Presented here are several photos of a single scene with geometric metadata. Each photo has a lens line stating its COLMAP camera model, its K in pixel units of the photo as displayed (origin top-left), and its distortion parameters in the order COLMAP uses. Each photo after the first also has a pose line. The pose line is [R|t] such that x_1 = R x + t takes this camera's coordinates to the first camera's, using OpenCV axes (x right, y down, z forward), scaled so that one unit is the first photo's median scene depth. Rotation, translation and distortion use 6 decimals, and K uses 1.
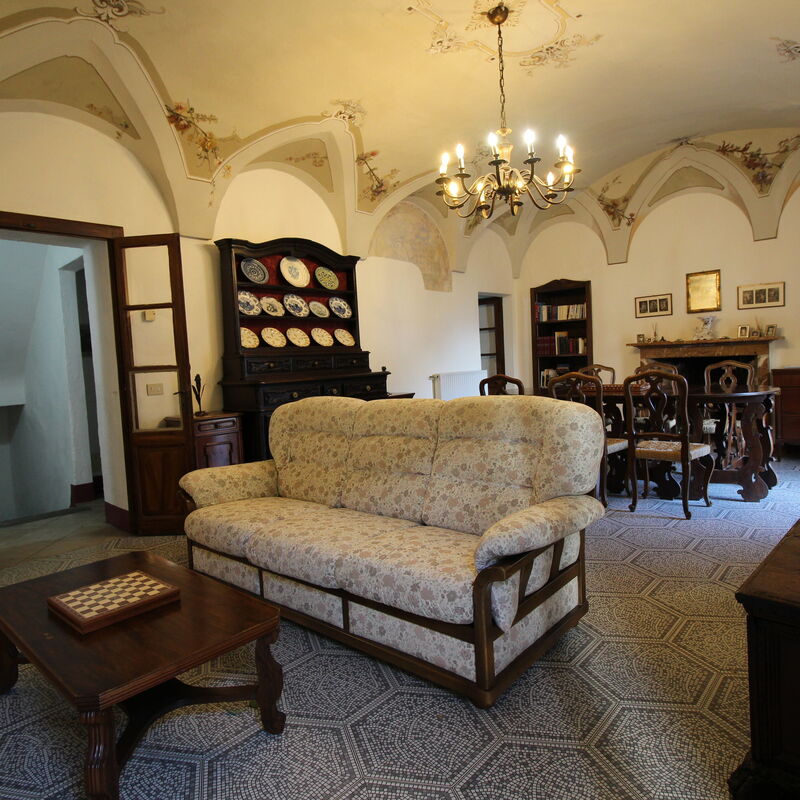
lens RADIAL K [[550.1, 0, 398.5], [0, 550.1, 396.4], [0, 0, 1]] dist [0.003087, -0.002761]
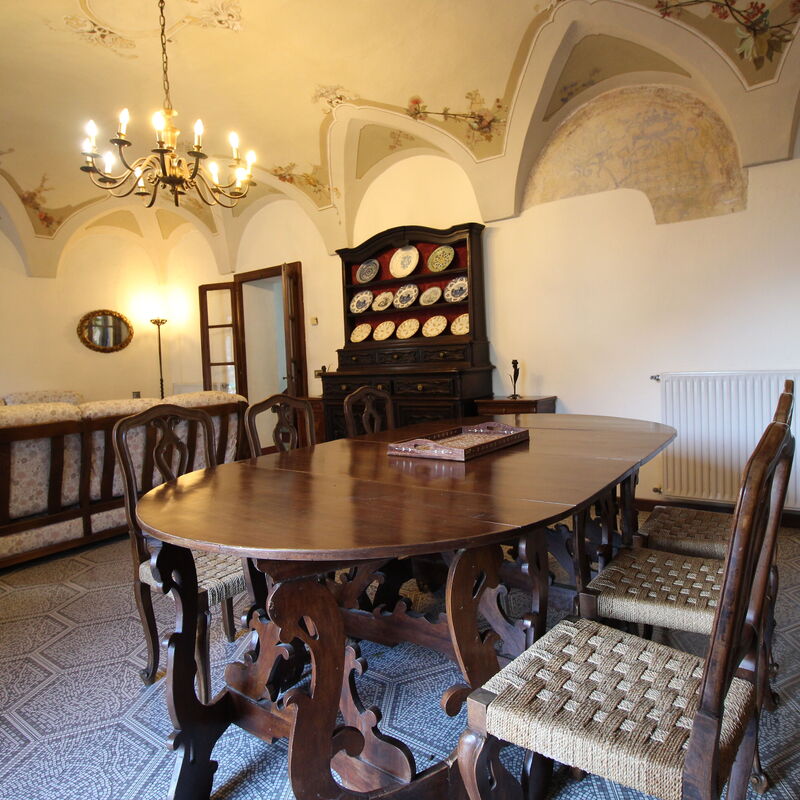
lens RADIAL K [[550.1, 0, 400.4], [0, 550.1, 392.9], [0, 0, 1]] dist [0.003087, -0.002761]
pose [[0.111111, 0.102398, -0.988519, 0.777150], [-0.027587, 0.994612, 0.099929, -0.089914], [0.993425, 0.016167, 0.113337, 0.863381]]
